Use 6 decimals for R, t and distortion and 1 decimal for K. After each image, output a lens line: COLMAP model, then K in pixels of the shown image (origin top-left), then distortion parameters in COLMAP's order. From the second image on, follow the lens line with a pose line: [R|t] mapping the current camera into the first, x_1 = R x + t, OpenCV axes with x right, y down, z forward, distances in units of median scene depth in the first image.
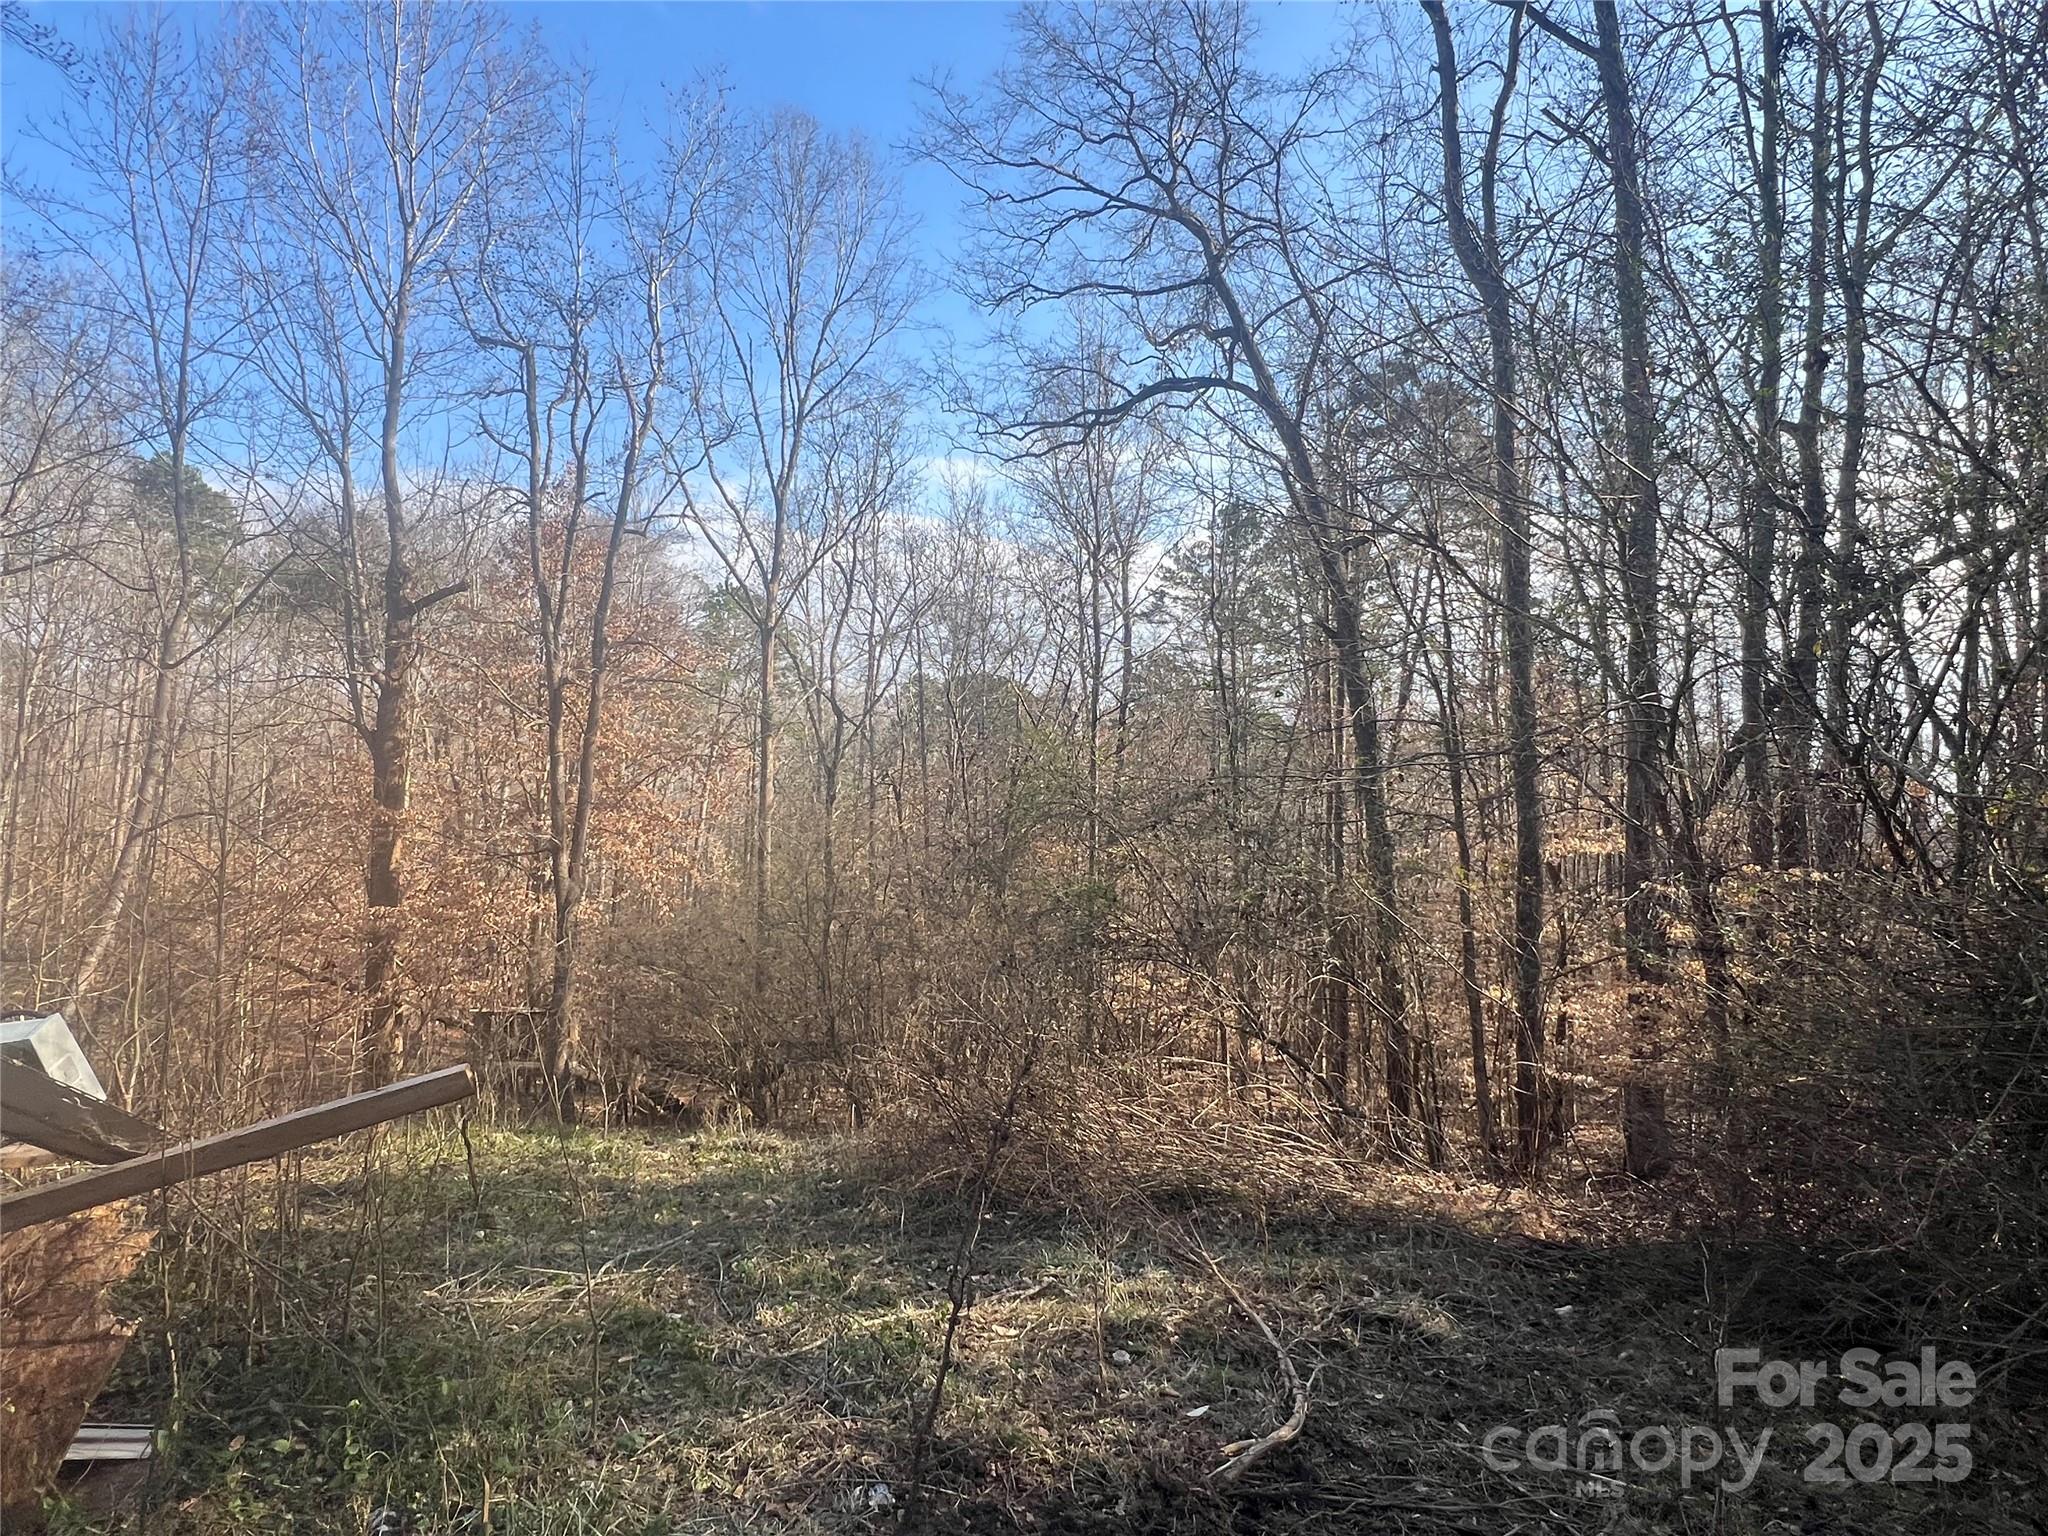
lens RADIAL K [[1111.1, 0, 1019.8], [0, 1111.1, 775.3], [0, 0, 1]] dist [-0.002798, -0.000312]
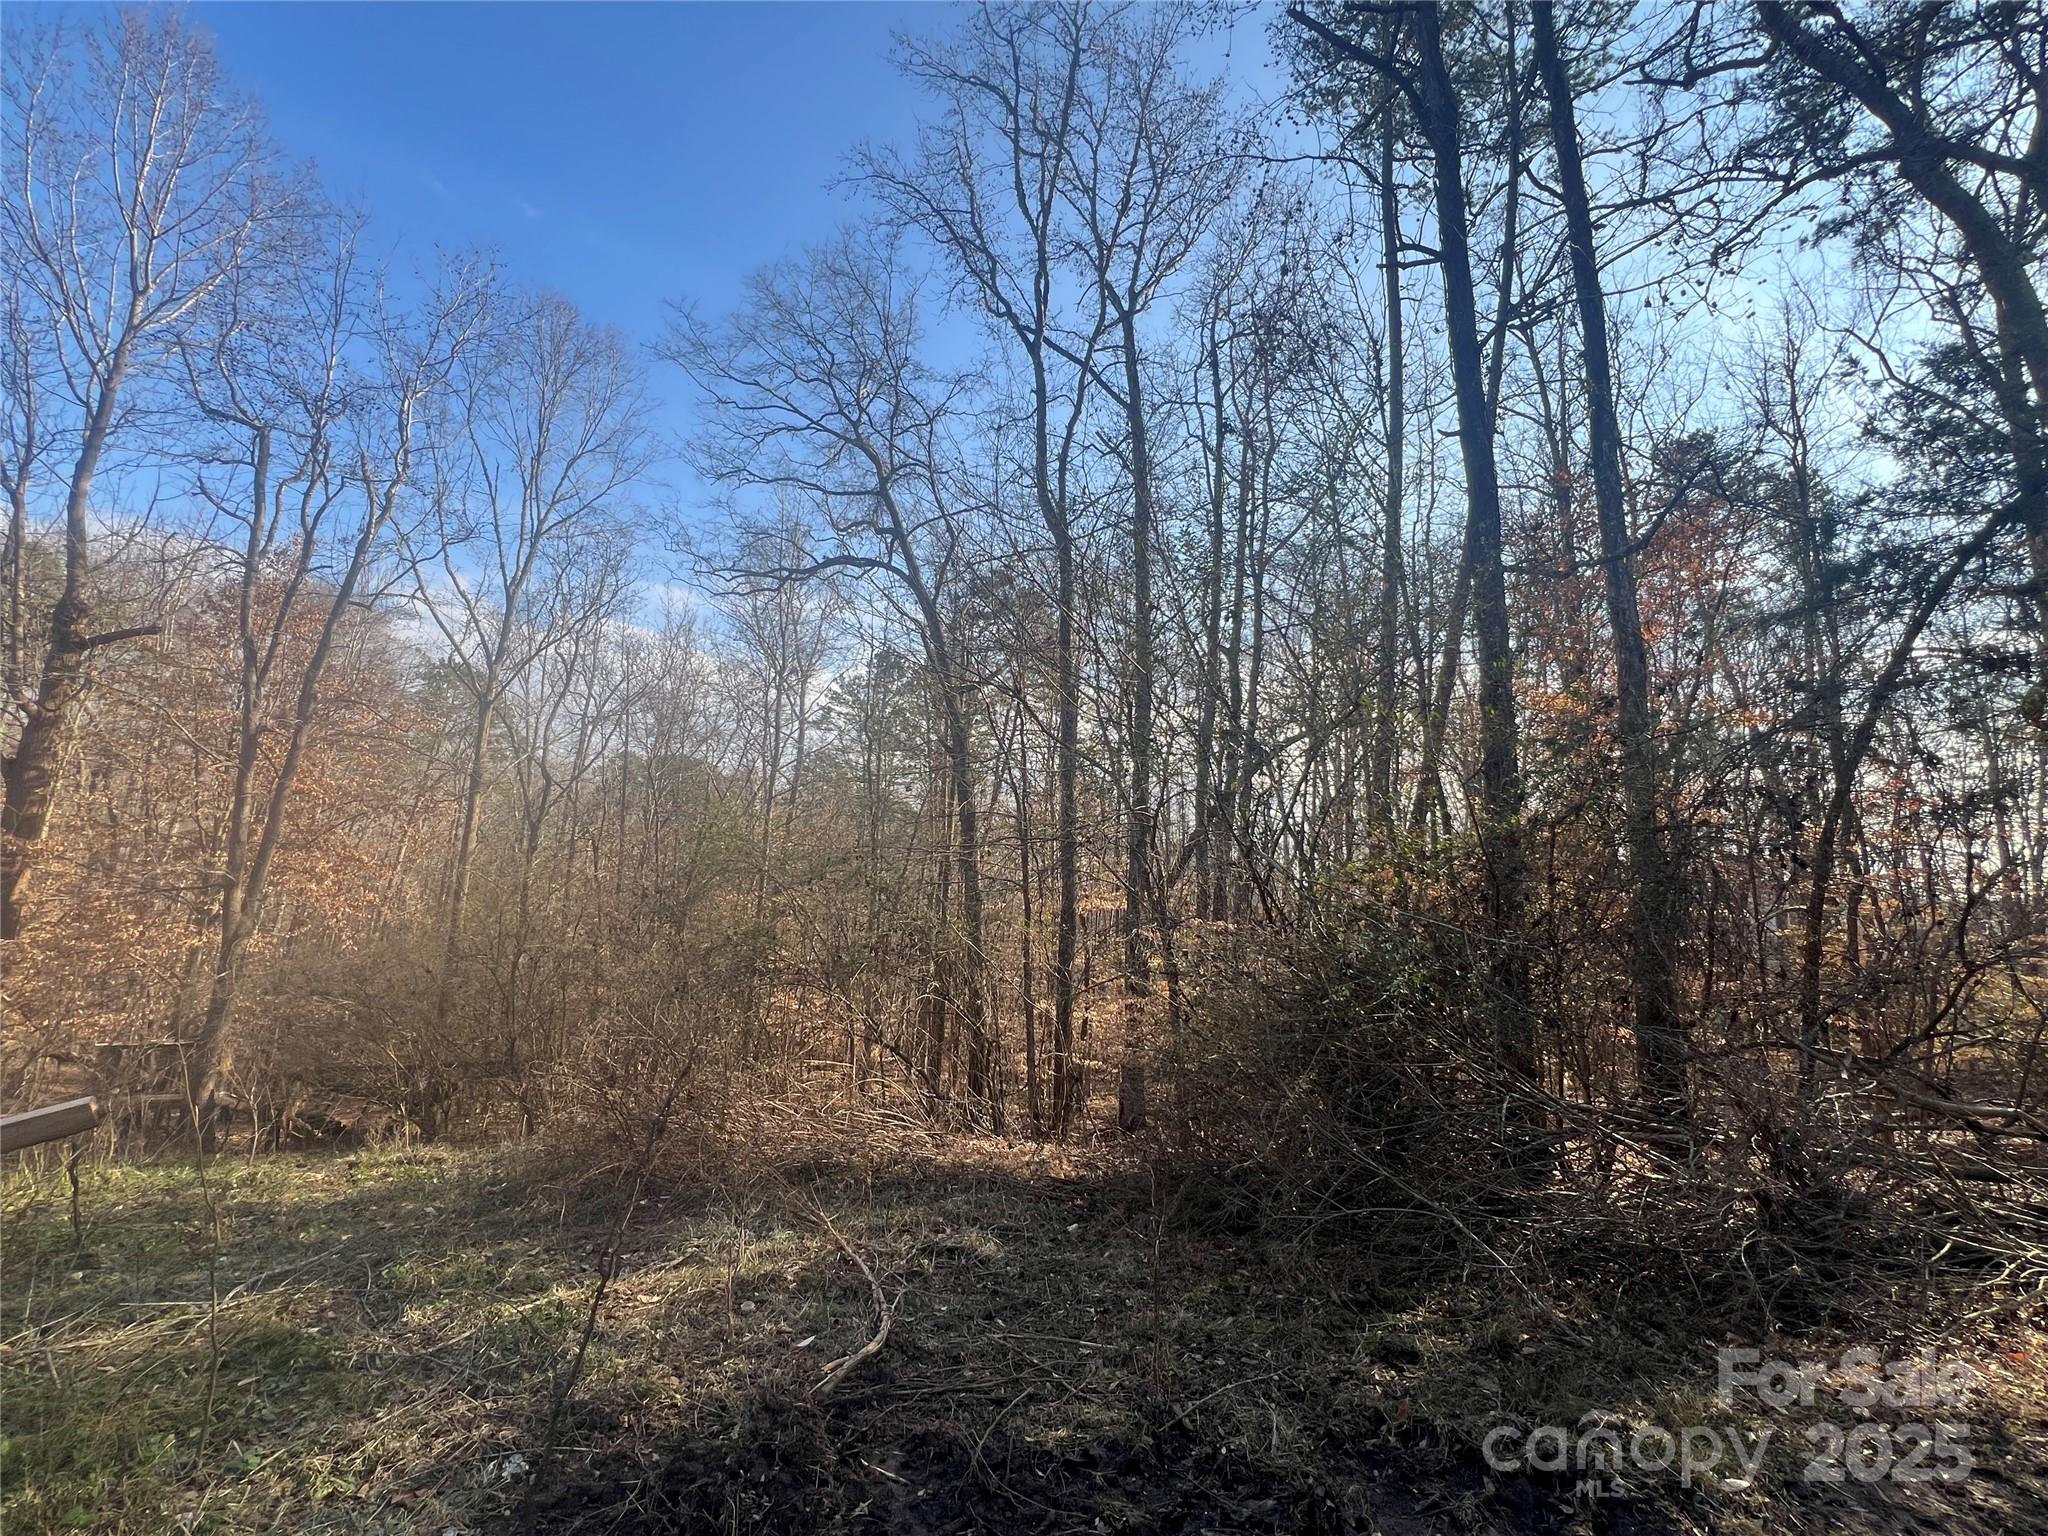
lens RADIAL K [[816.3, 0, 1023.5], [0, 816.3, 769.3], [0, 0, 1]] dist [-0.000508, 0.000443]
pose [[0.930955, 0.081954, 0.355819, 0.000908], [-0.048574, 0.993621, -0.101770, -0.000545], [-0.361890, 0.077460, 0.928997, -0.005170]]
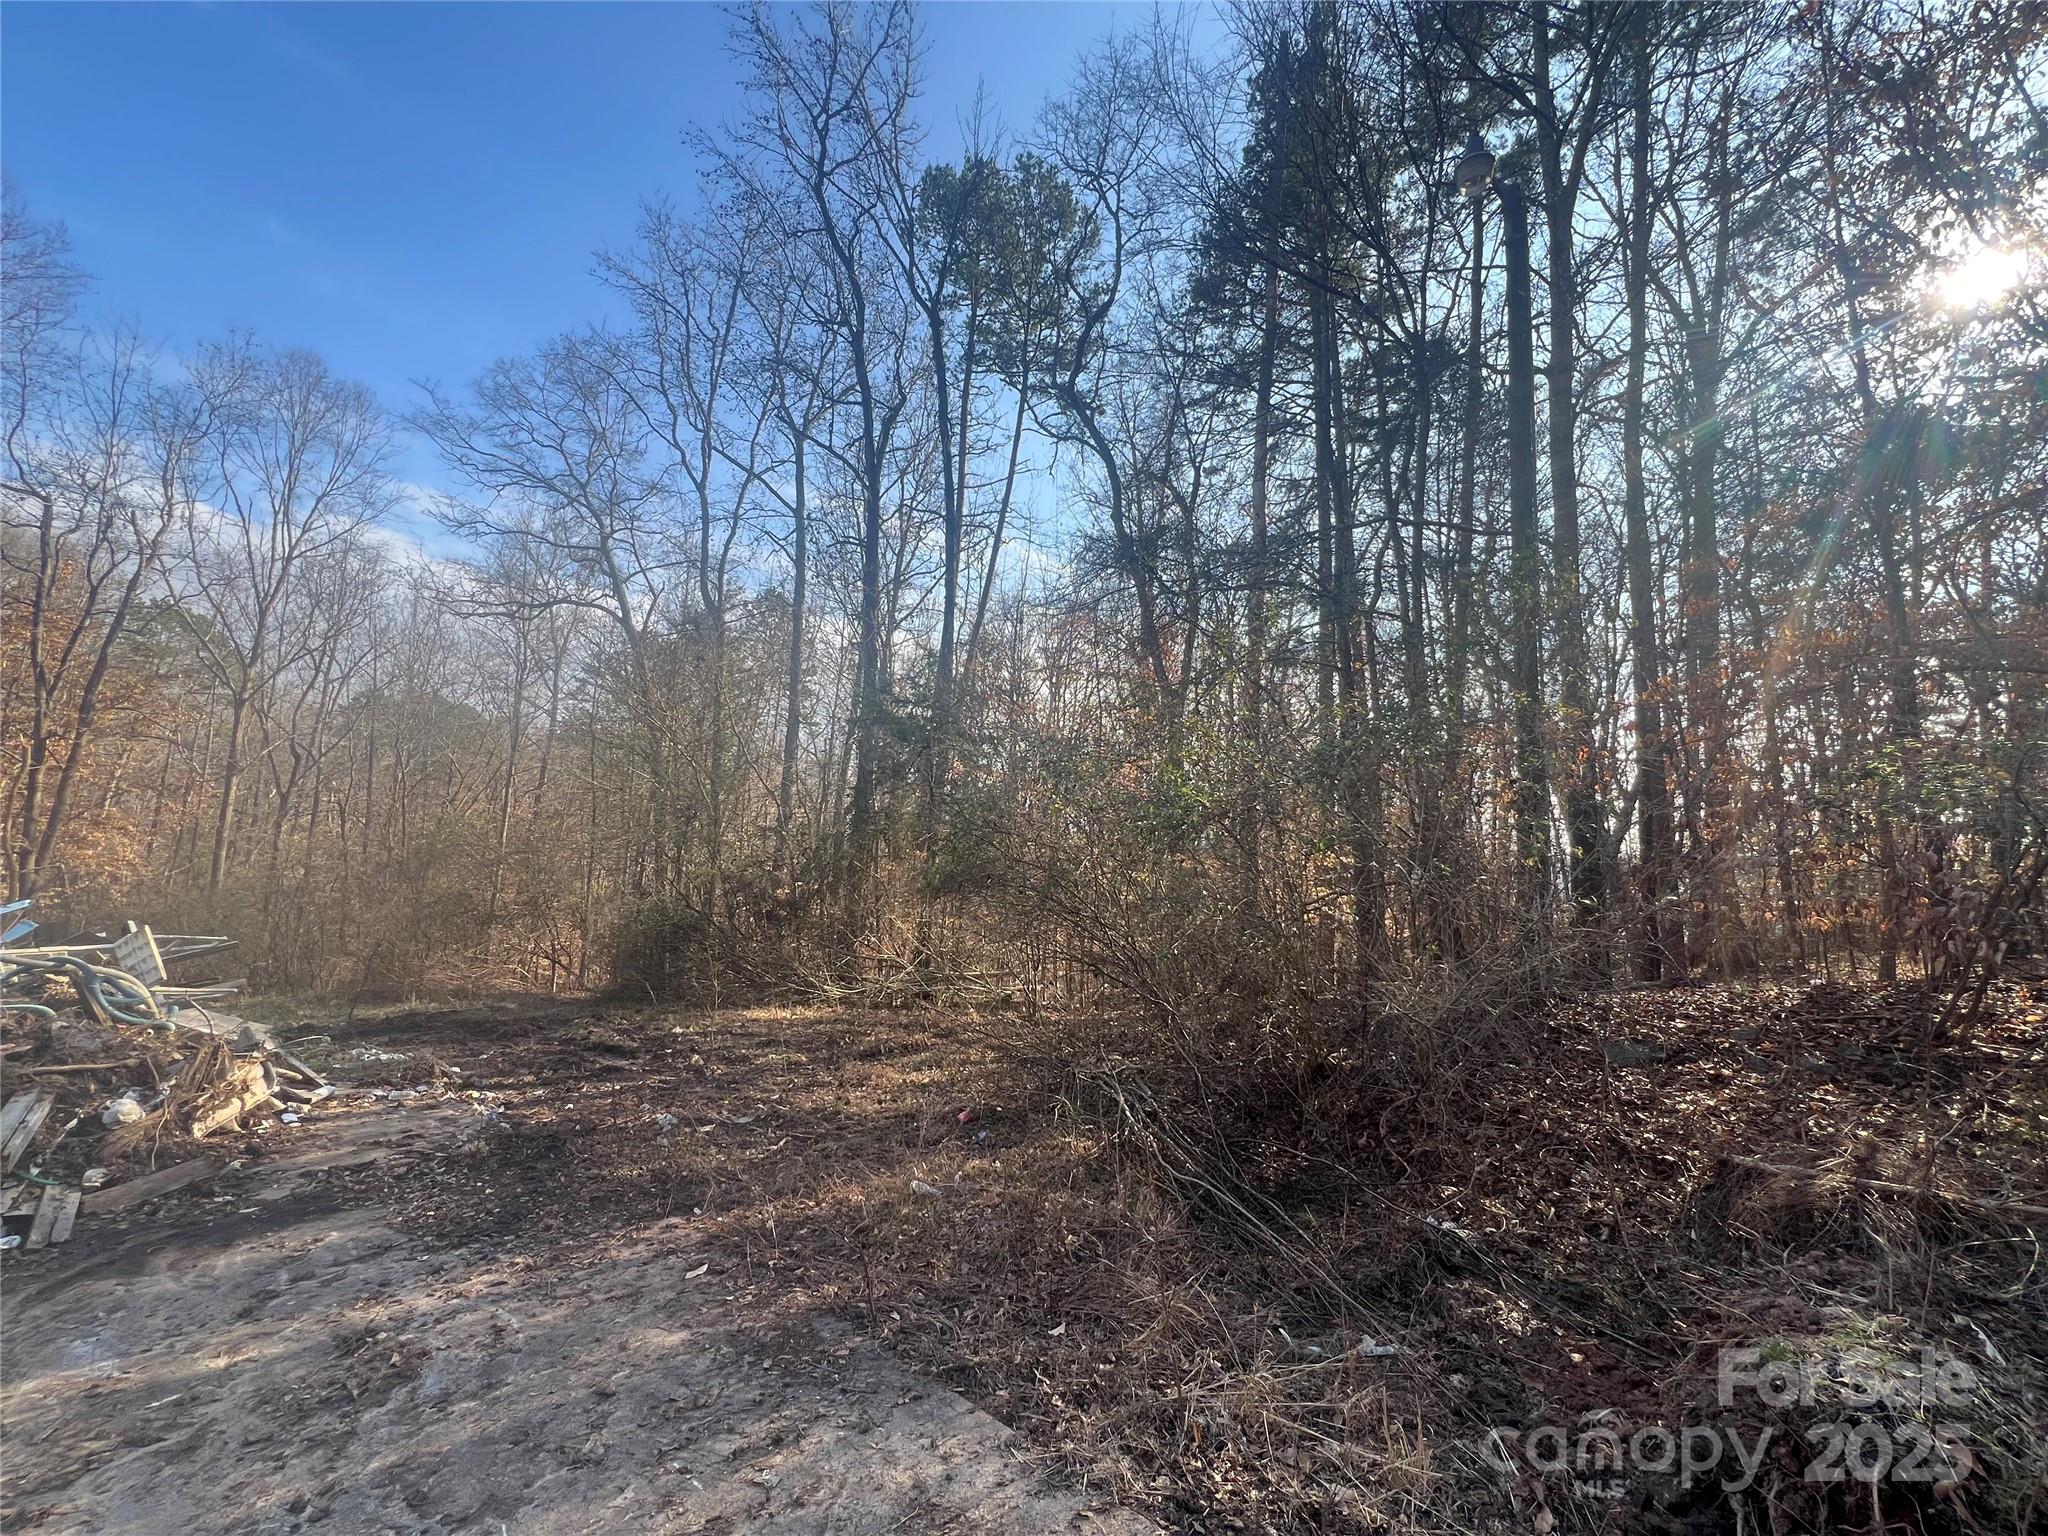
lens RADIAL K [[816.3, 0, 1027.3], [0, 816.3, 768.9], [0, 0, 1]] dist [-0.000508, 0.000443]
pose [[0.827103, 0.094779, 0.554002, 0.053822], [-0.082052, 0.995481, -0.047806, -0.101697], [-0.556029, -0.005916, 0.831142, -0.619855]]
